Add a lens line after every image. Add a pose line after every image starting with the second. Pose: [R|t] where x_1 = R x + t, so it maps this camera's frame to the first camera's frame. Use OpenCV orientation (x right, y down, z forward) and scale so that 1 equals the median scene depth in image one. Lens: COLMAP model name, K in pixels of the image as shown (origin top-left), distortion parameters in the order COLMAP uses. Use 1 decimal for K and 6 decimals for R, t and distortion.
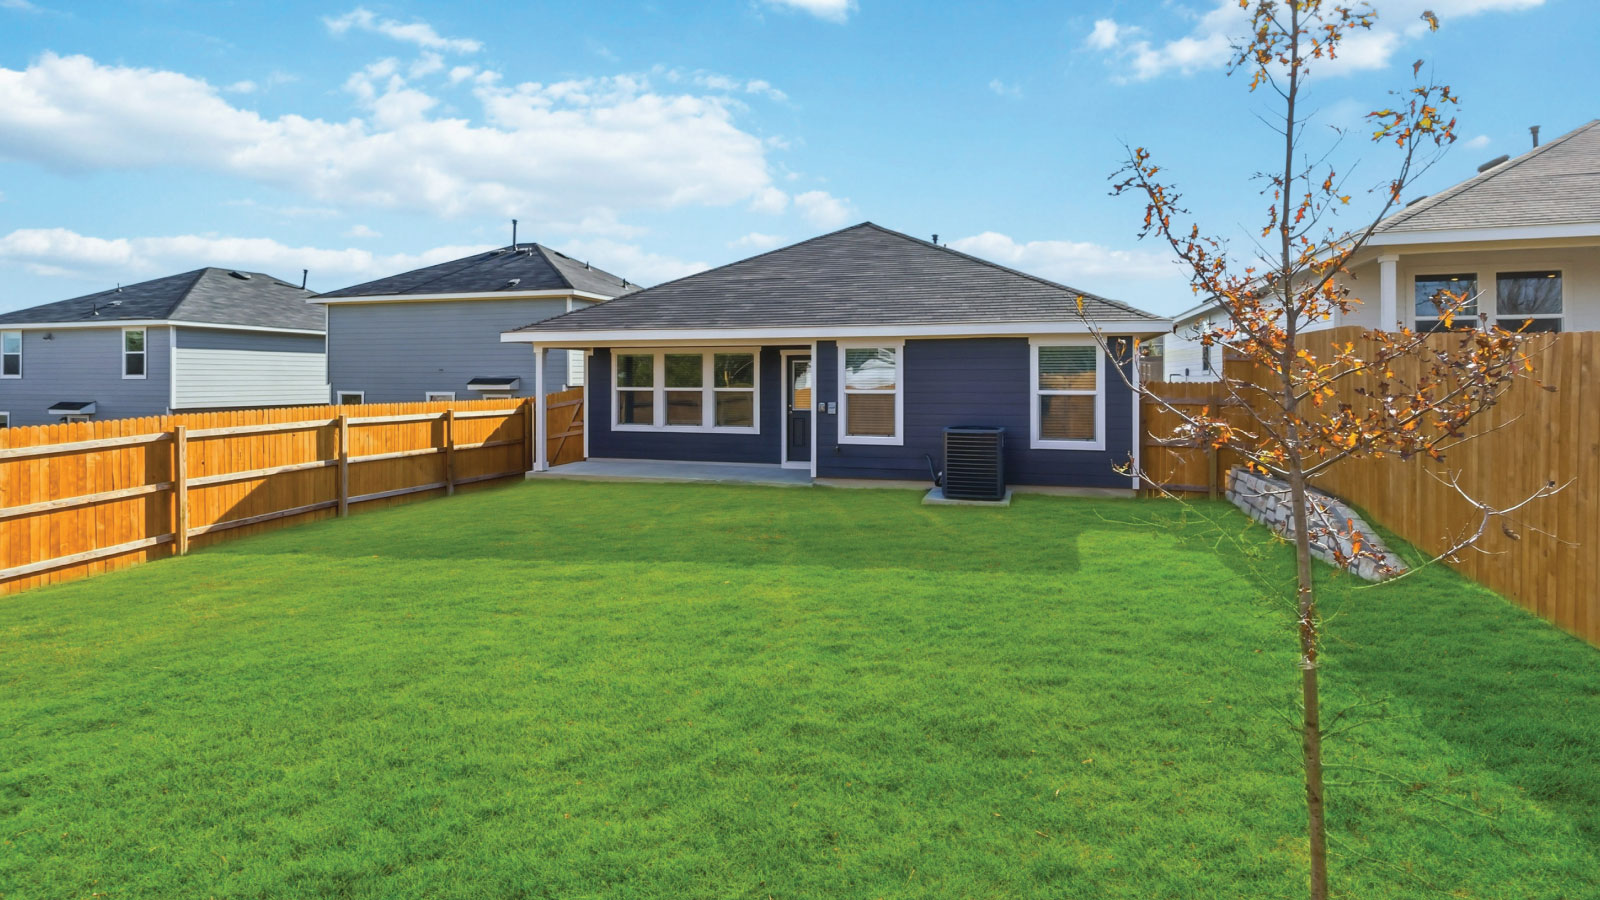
lens RADIAL K [[760.0, 0, 804.4], [0, 760.0, 395.7], [0, 0, 1]] dist [-0.000858, -0.000029]
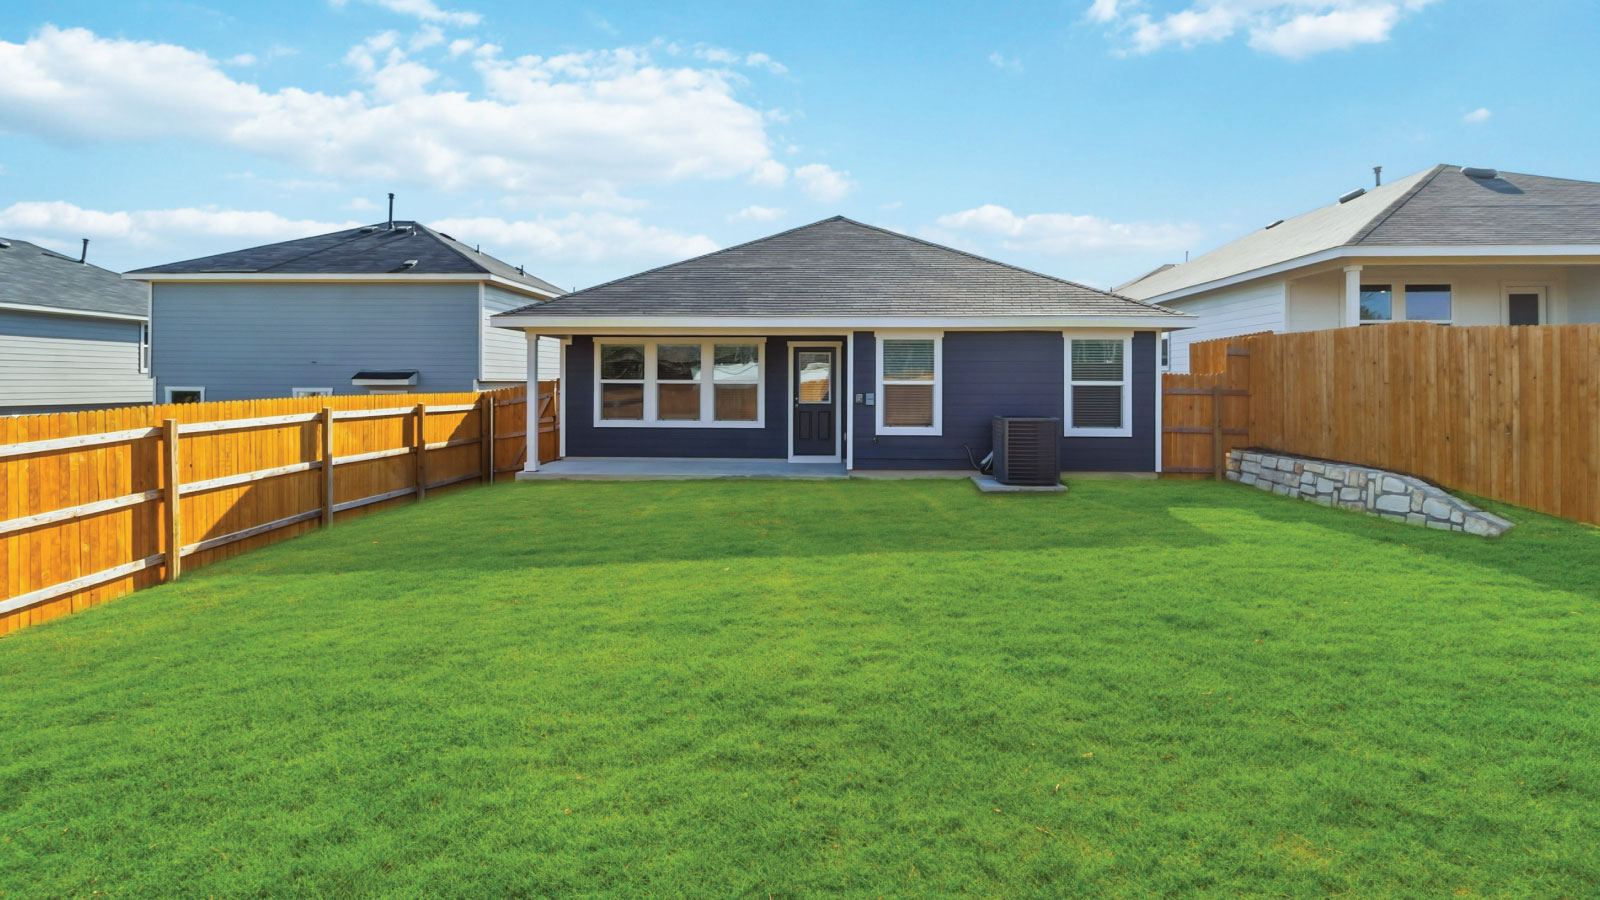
lens RADIAL K [[772.3, 0, 800.0], [0, 772.3, 389.2], [0, 0, 1]] dist [0.002675, 0.000726]
pose [[0.971492, 0.001439, 0.237069, -0.292254], [0.001461, 0.999926, -0.012056, 0.015275], [-0.237068, 0.012059, 0.971418, 0.040845]]
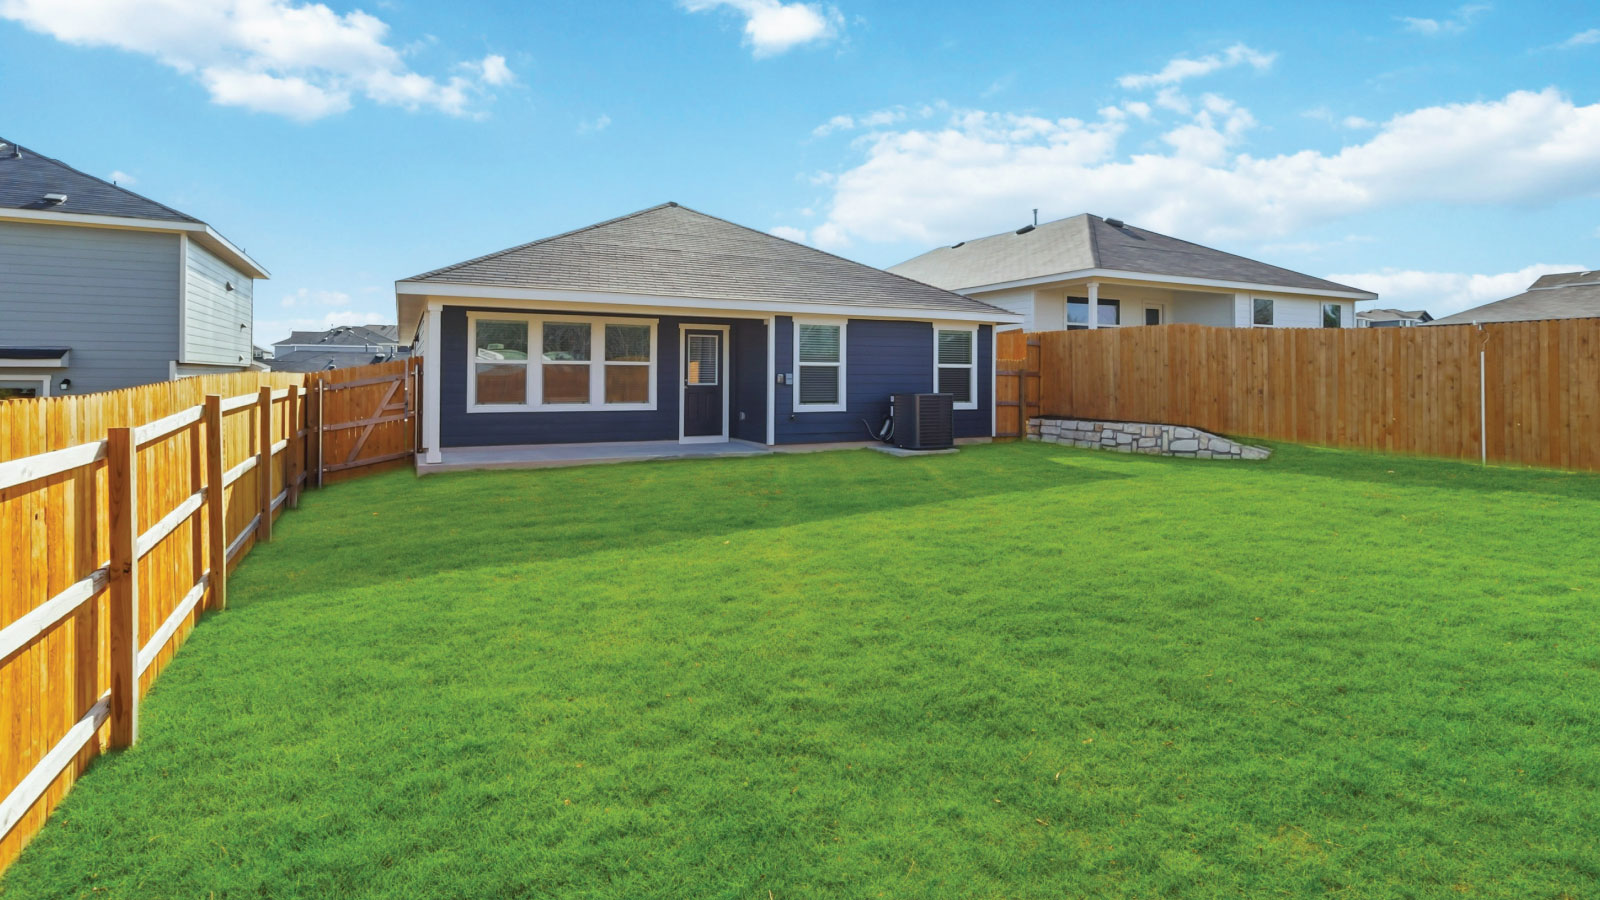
lens RADIAL K [[778.9, 0, 803.4], [0, 778.9, 373.6], [0, 0, 1]] dist [0.000991, 0.000709]
pose [[0.728050, 0.007213, 0.685486, -0.703570], [0.009797, 0.999733, -0.020925, 0.031715], [-0.685454, 0.021950, 0.727785, 0.186381]]
